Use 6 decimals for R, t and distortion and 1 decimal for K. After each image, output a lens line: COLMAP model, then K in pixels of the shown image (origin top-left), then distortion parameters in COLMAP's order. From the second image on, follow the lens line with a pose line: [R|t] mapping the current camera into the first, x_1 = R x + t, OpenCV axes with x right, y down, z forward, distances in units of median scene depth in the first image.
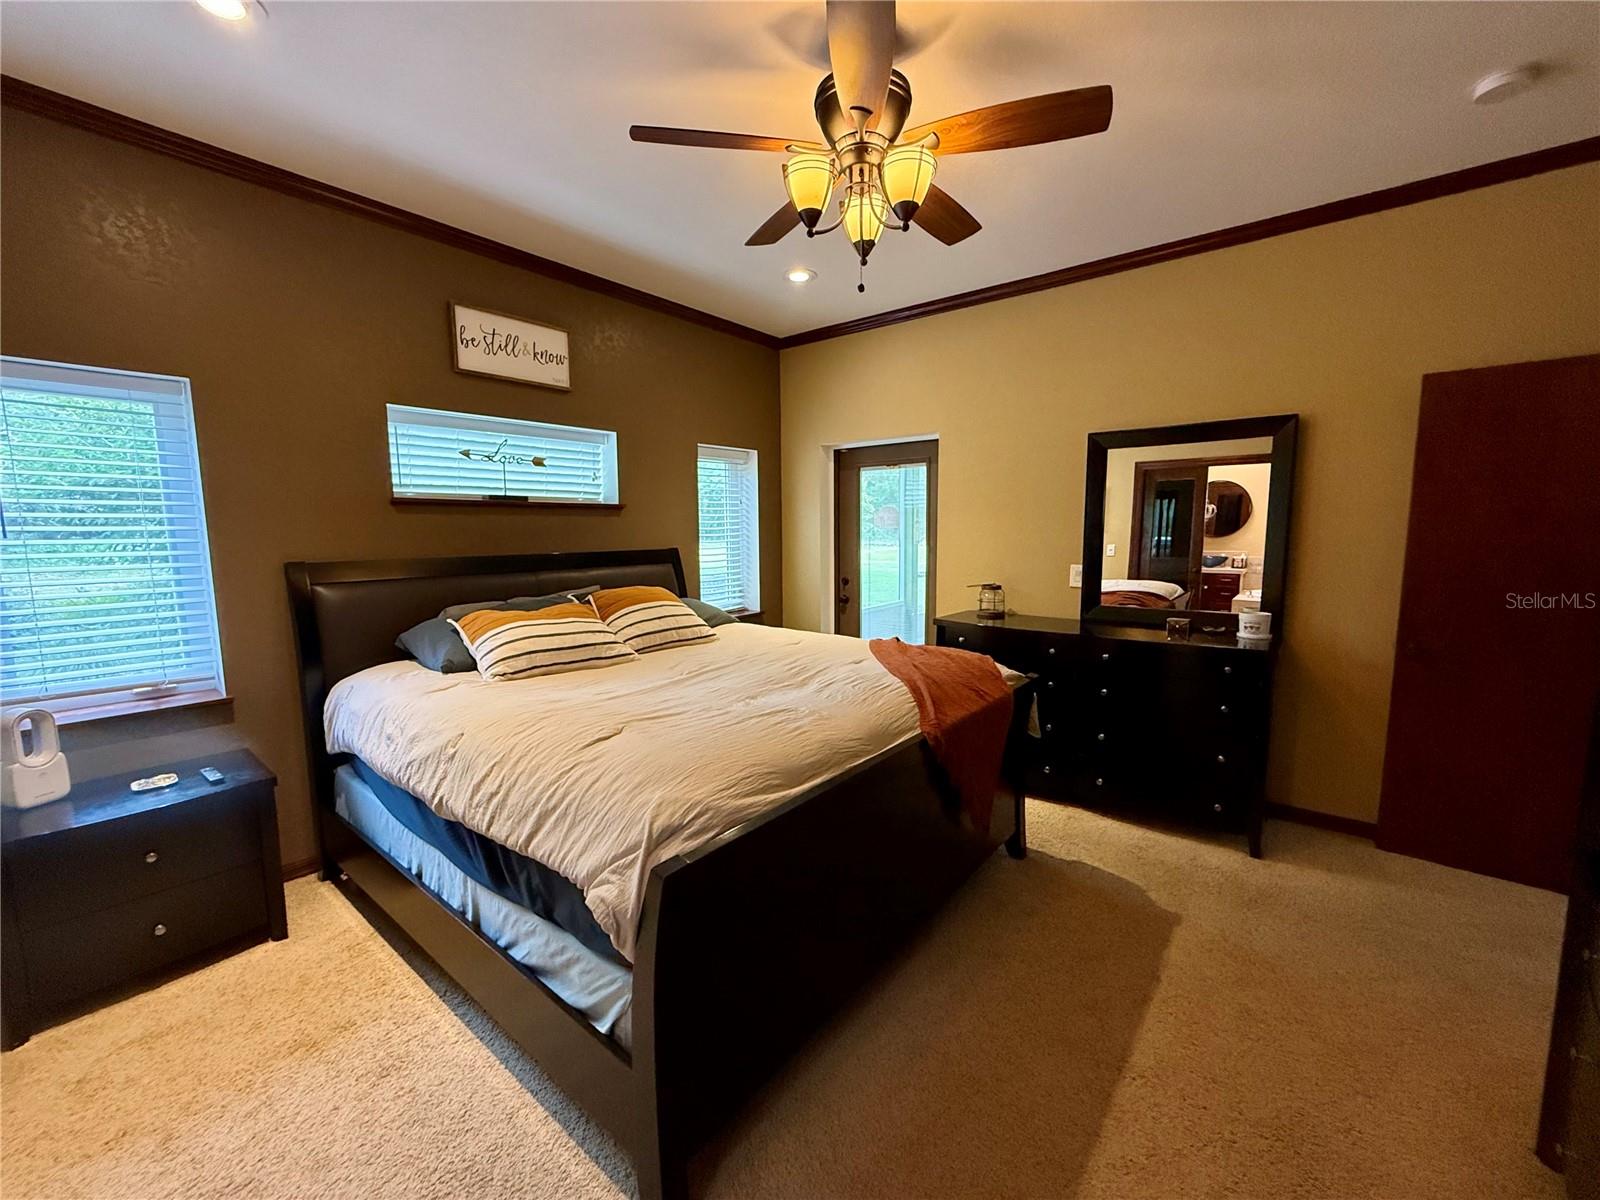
lens RADIAL K [[642.3, 0, 795.1], [0, 642.3, 599.1], [0, 0, 1]] dist [0.002077, -0.000548]
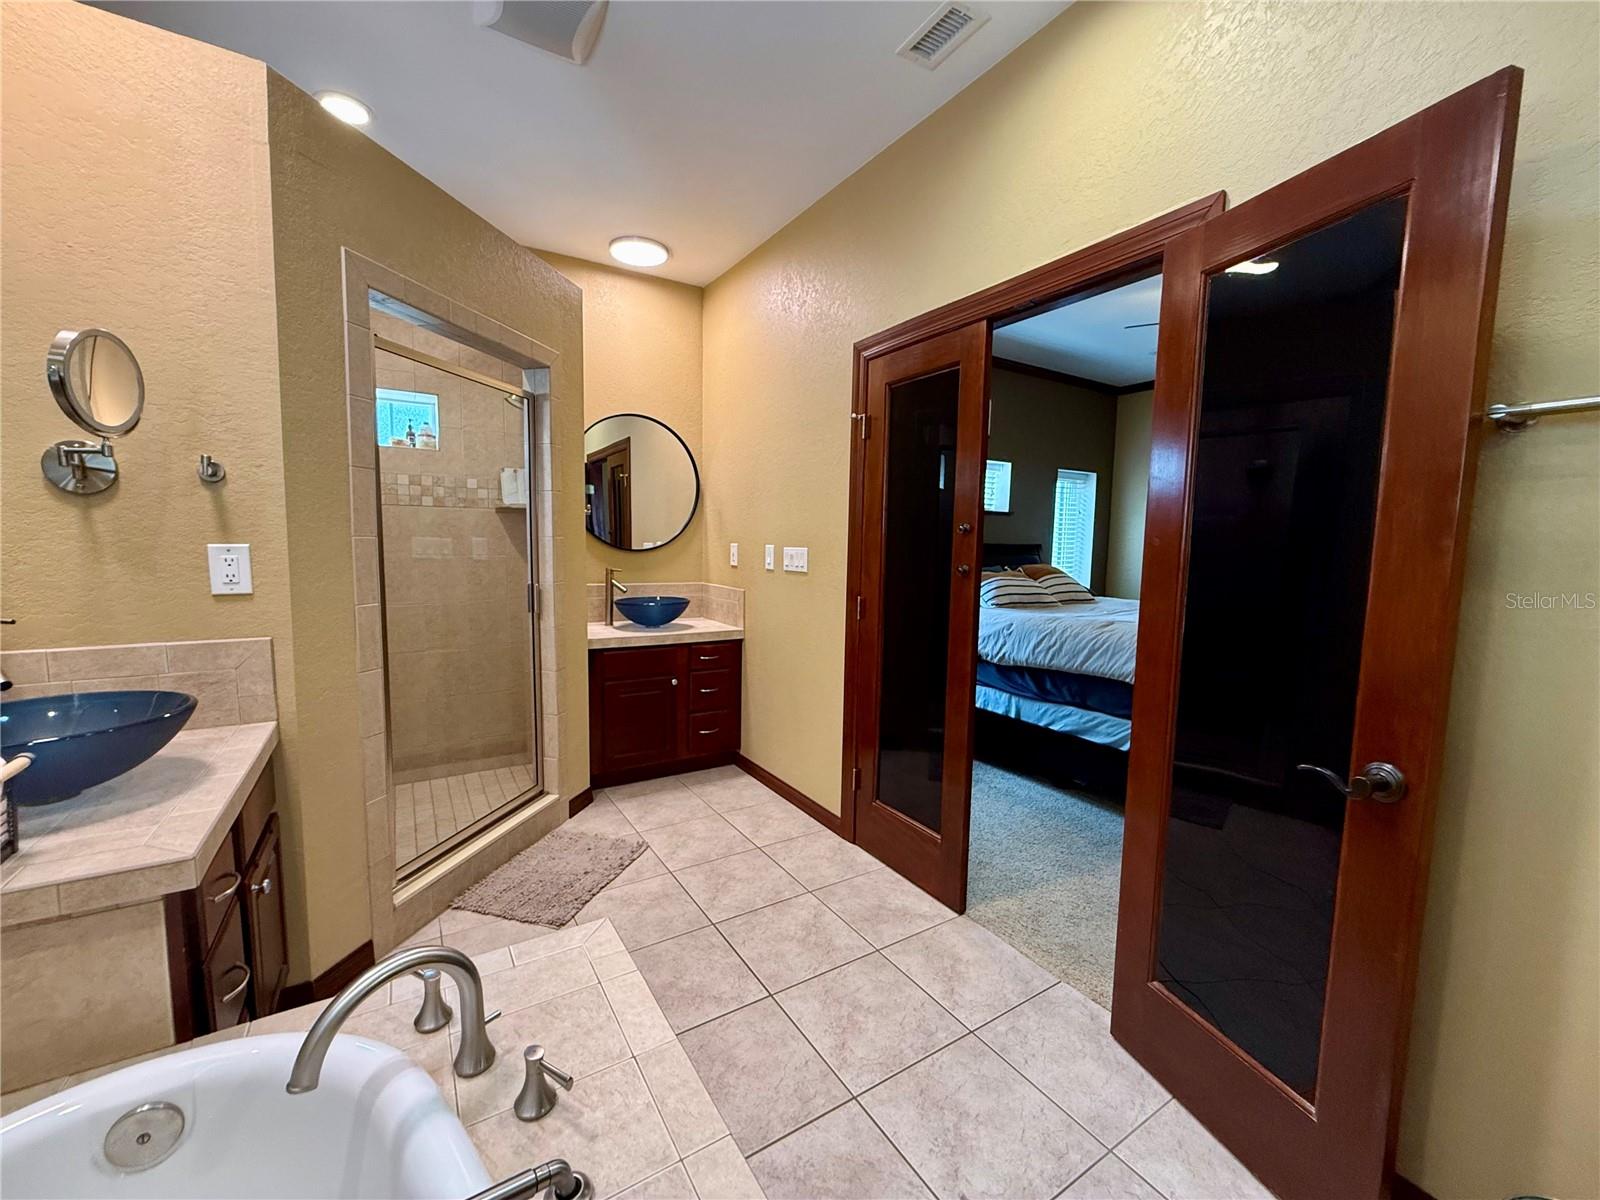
lens RADIAL K [[637.3, 0, 797.4], [0, 637.3, 600.6], [0, 0, 1]] dist [-0.001211, -0.000047]
pose [[0.946384, 0.058860, -0.317635, -0.311516], [-0.065139, 0.997834, -0.009172, 0.118376], [0.316407, 0.029371, 0.948169, -0.629284]]
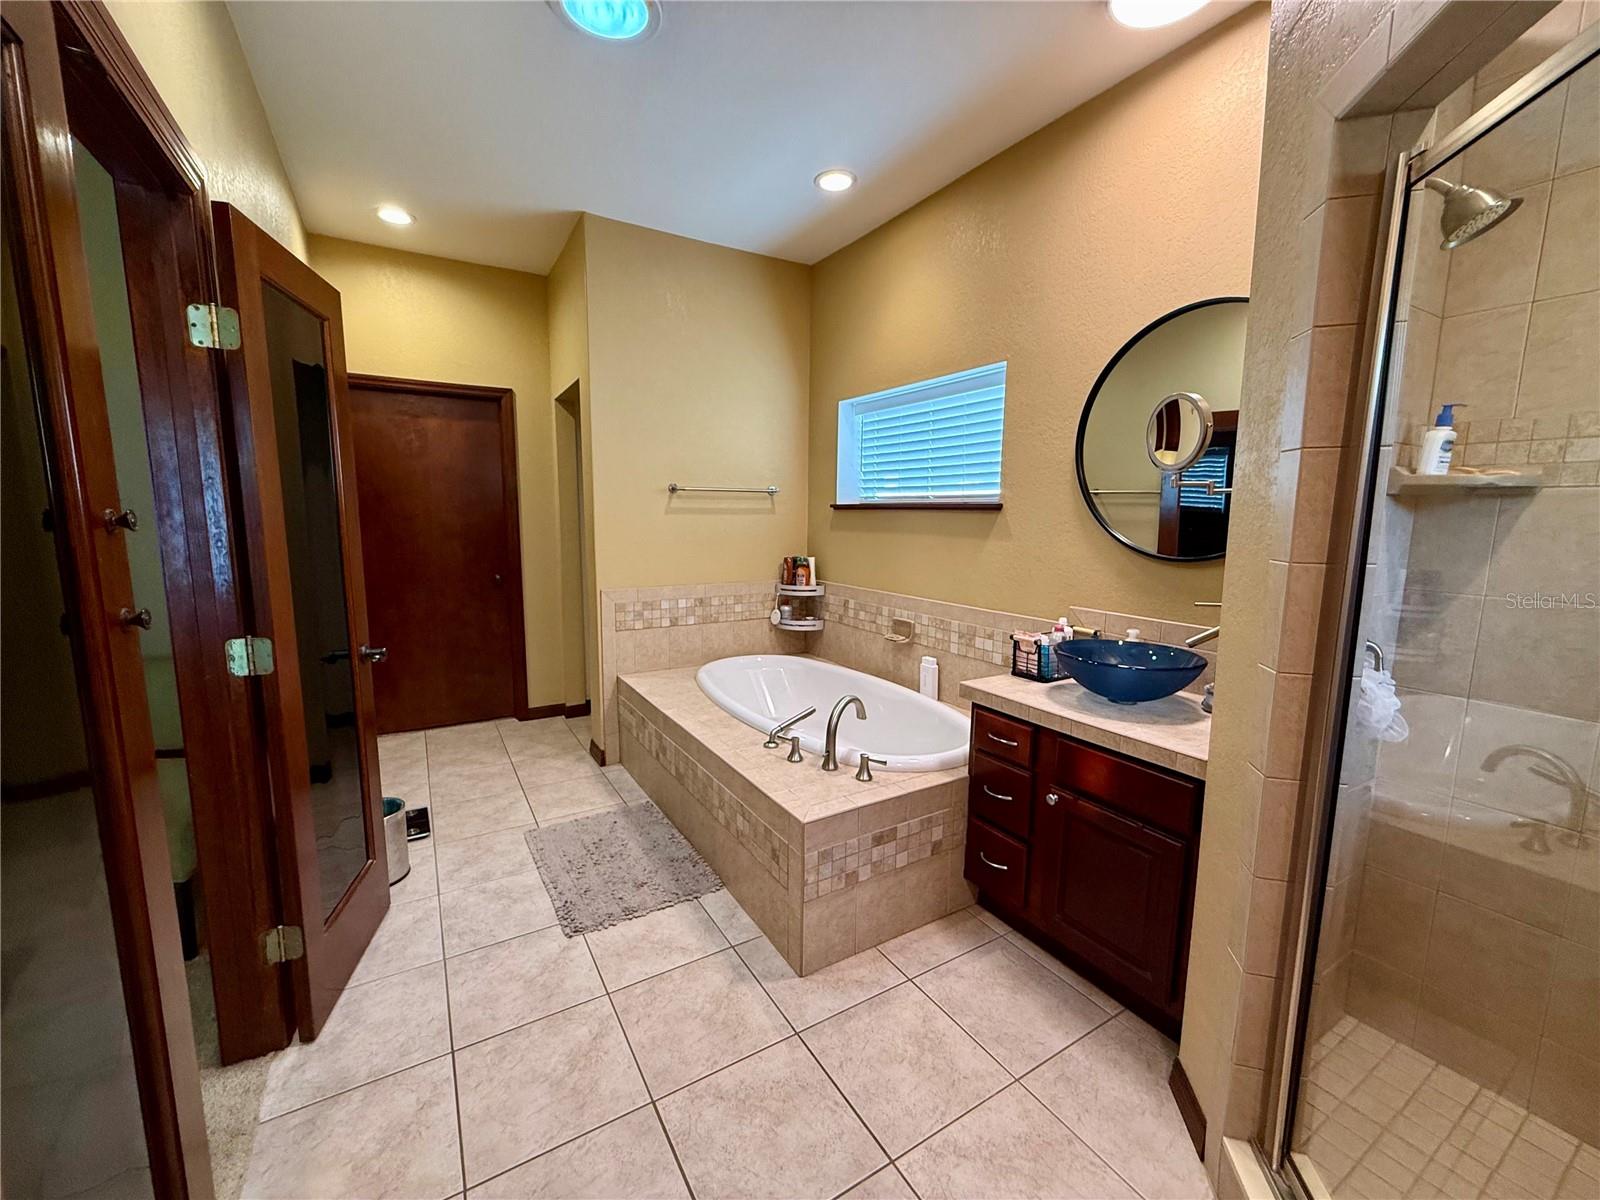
lens RADIAL K [[638.1, 0, 794.1], [0, 638.1, 601.5], [0, 0, 1]] dist [0.000706, 0.000092]
pose [[-0.939370, -0.045903, 0.339818, -0.746305], [0.039668, 0.969800, 0.240656, 0.001923], [-0.340602, 0.239545, -0.909180, 0.244231]]
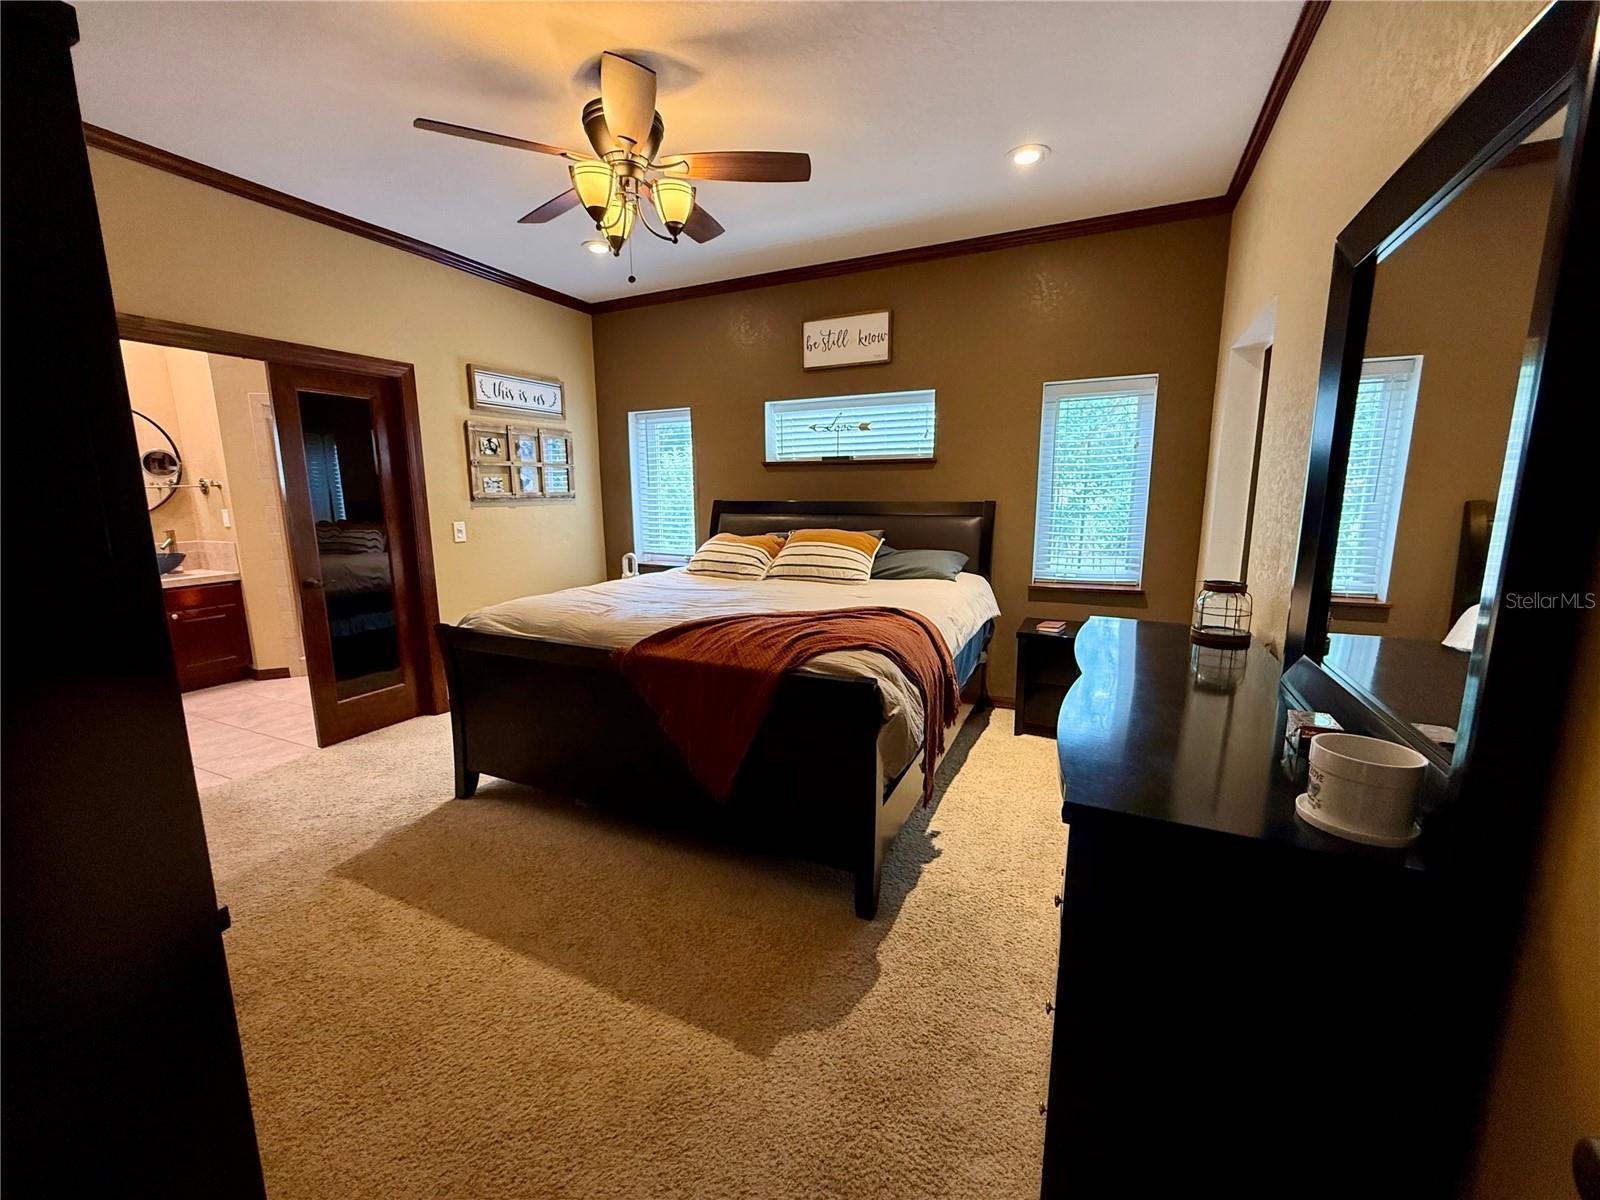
lens RADIAL K [[638.1, 0, 794.1], [0, 638.1, 601.5], [0, 0, 1]] dist [0.000706, 0.000092]
pose [[0.236081, 0.174925, -0.955859, 0.879783], [-0.106289, 0.982411, 0.153532, -0.061743], [0.965903, 0.065352, 0.250521, 0.631509]]
